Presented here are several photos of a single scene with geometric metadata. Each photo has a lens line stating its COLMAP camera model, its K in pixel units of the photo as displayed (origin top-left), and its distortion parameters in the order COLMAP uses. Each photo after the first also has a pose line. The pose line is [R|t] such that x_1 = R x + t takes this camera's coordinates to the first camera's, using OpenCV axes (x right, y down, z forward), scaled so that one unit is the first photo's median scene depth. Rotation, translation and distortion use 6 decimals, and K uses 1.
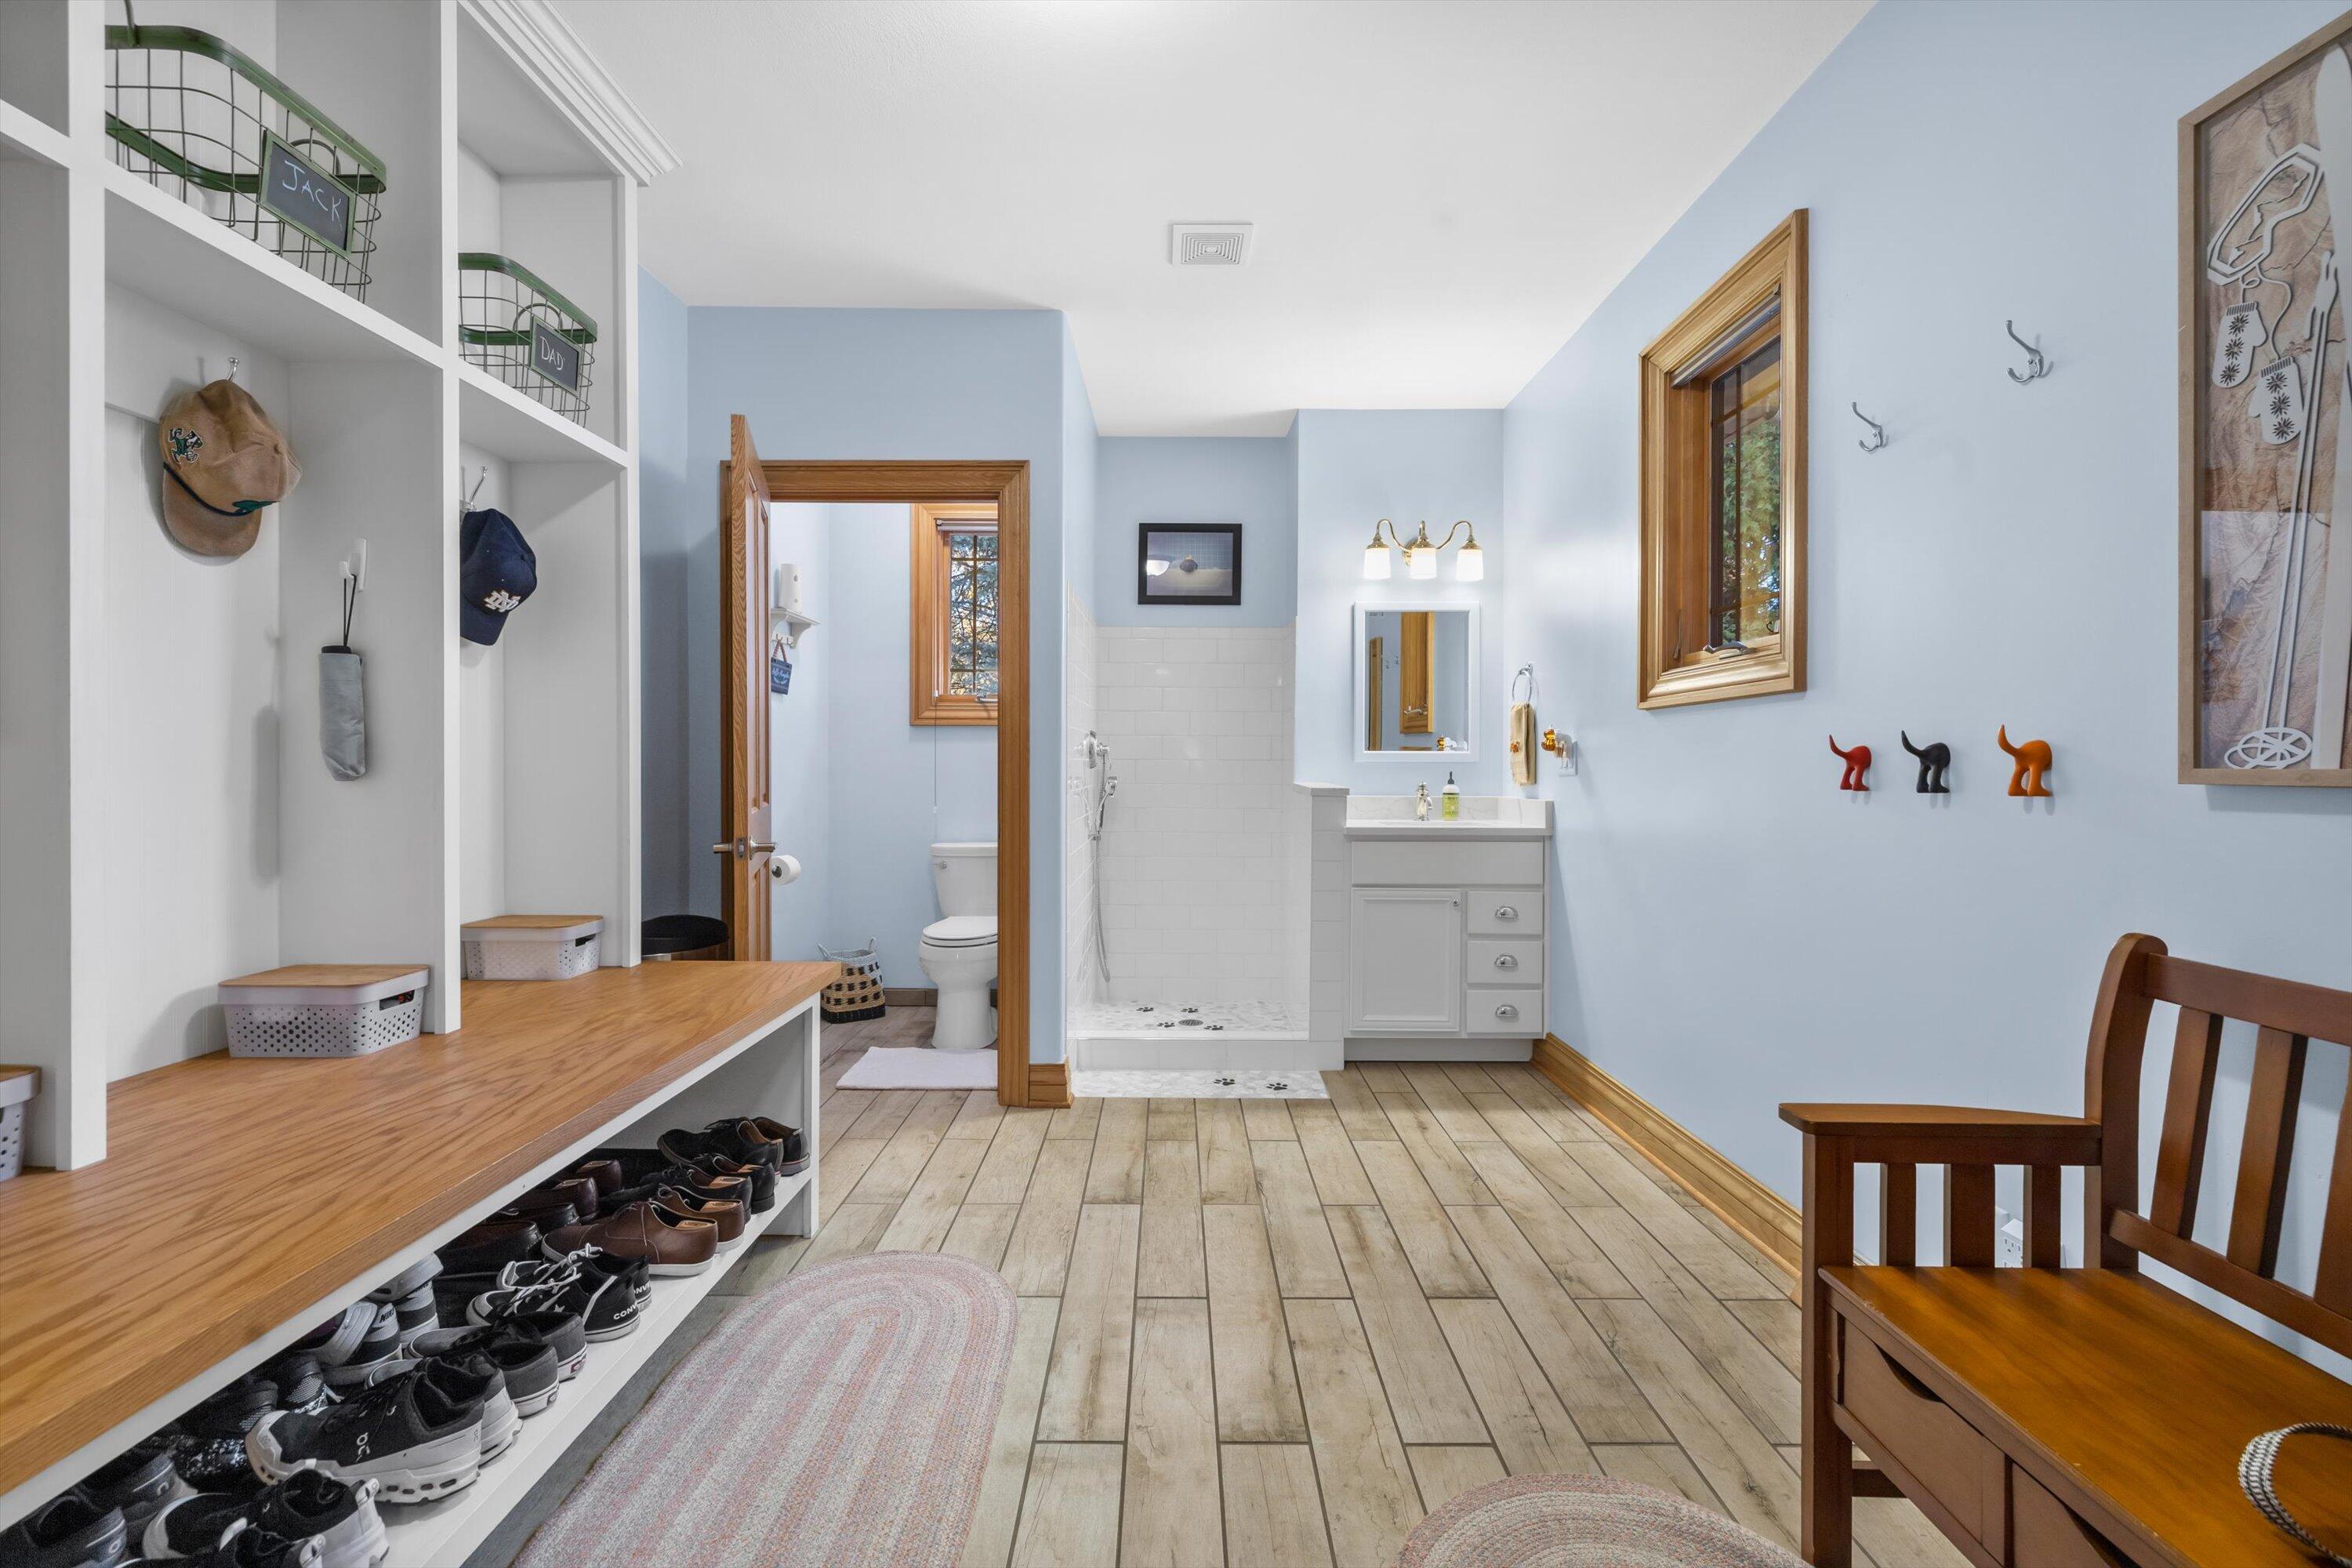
lens RADIAL K [[1017.7, 0, 1171.1], [0, 1017.7, 766.4], [0, 0, 1]] dist [-0.000816, -0.000214]
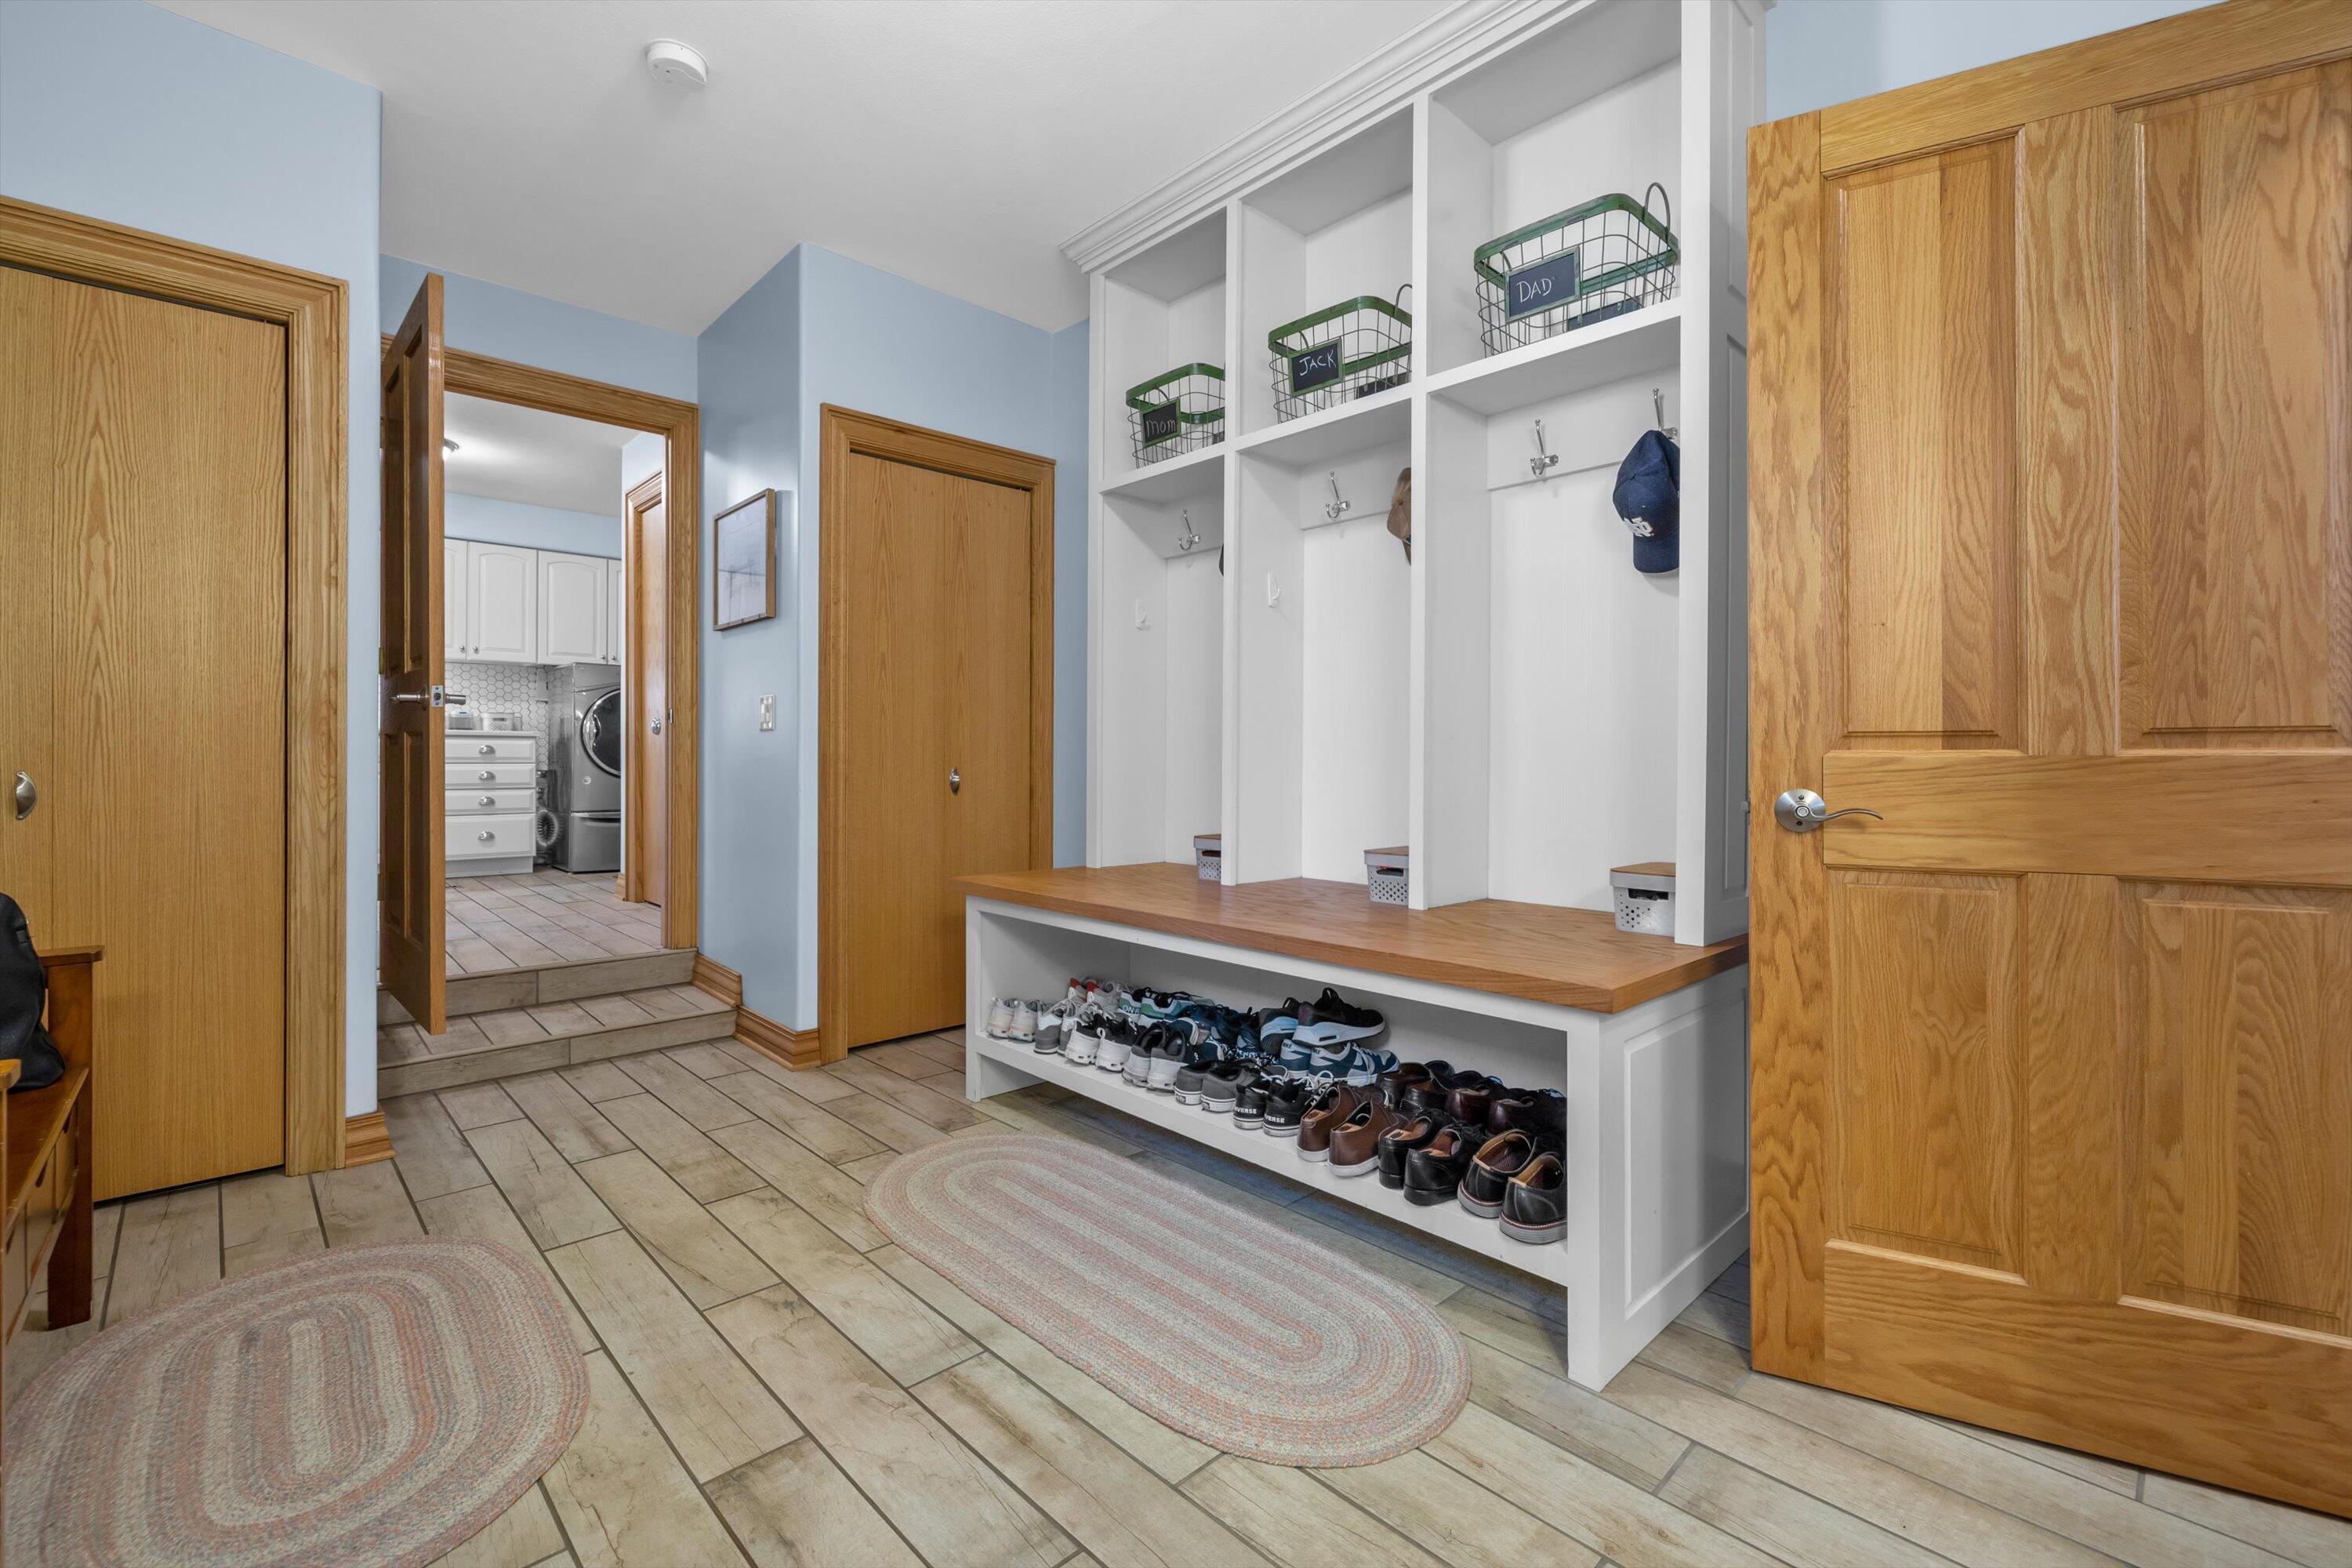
lens RADIAL K [[1017.7, 0, 1171.1], [0, 1017.7, 766.4], [0, 0, 1]] dist [-0.000816, -0.000214]
pose [[-0.727128, 0.000374, -0.686502, 0.390246], [-0.007310, 0.999939, 0.008287, 0.074465], [0.686463, 0.011044, -0.727081, 1.711959]]
